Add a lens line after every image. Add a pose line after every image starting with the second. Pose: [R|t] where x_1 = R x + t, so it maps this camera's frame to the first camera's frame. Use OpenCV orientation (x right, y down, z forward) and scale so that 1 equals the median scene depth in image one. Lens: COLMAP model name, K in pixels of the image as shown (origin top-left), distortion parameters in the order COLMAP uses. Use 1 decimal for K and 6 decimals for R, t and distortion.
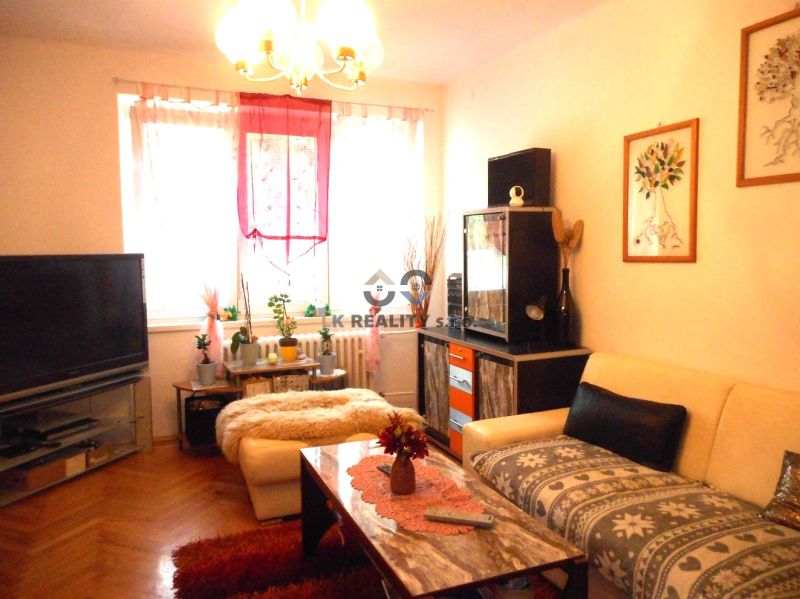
lens RADIAL K [[586.0, 0, 400.0], [0, 586.0, 299.5], [0, 0, 1]] dist [0.001777, 0.000911]
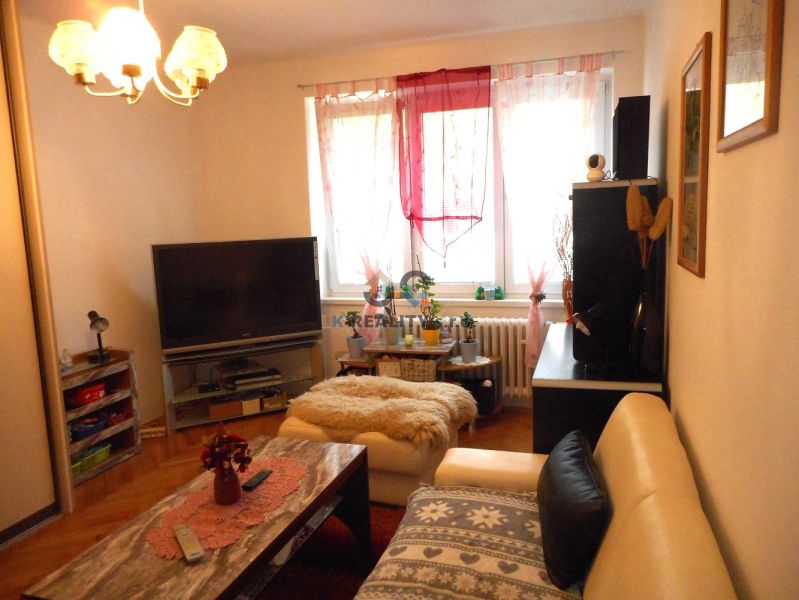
lens RADIAL K [[586.2, 0, 412.0], [0, 586.2, 300.2], [0, 0, 1]] dist [-0.003112, -0.000106]
pose [[0.762557, 0.073876, -0.642690, 0.453191], [-0.025820, 0.996142, 0.083869, -0.055823], [0.646406, -0.047361, 0.761522, 0.240143]]
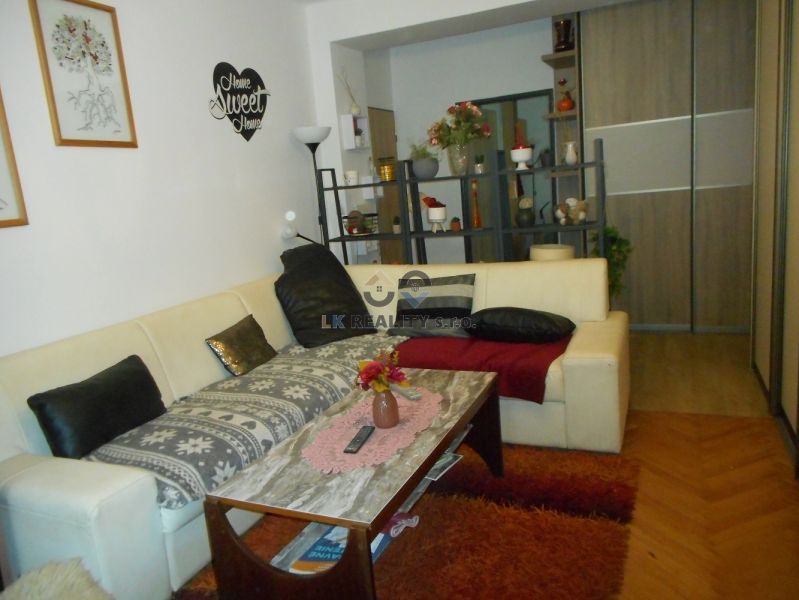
lens RADIAL K [[601.2, 0, 399.5], [0, 601.2, 300.0], [0, 0, 1]] dist [0.003168, 0.004179]
pose [[-0.674813, -0.076977, 0.733964, -0.387233], [0.149133, 0.959803, 0.237777, -0.059880], [-0.722764, 0.269913, -0.636207, 0.826505]]
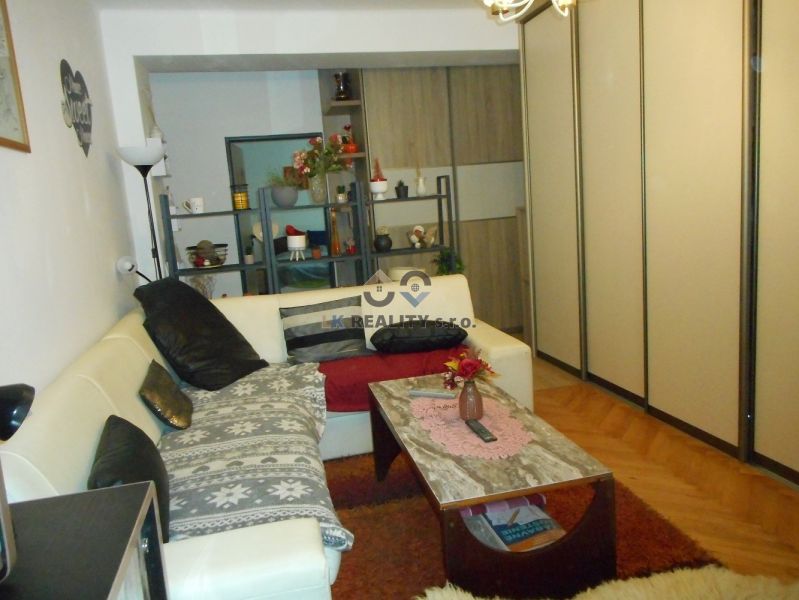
lens RADIAL K [[601.2, 0, 399.5], [0, 601.2, 300.0], [0, 0, 1]] dist [0.003168, 0.004179]
pose [[-0.982389, 0.045604, 0.181195, -0.039074], [0.089425, 0.966234, 0.241652, -0.084082], [-0.164056, 0.253599, -0.953296, 1.058285]]
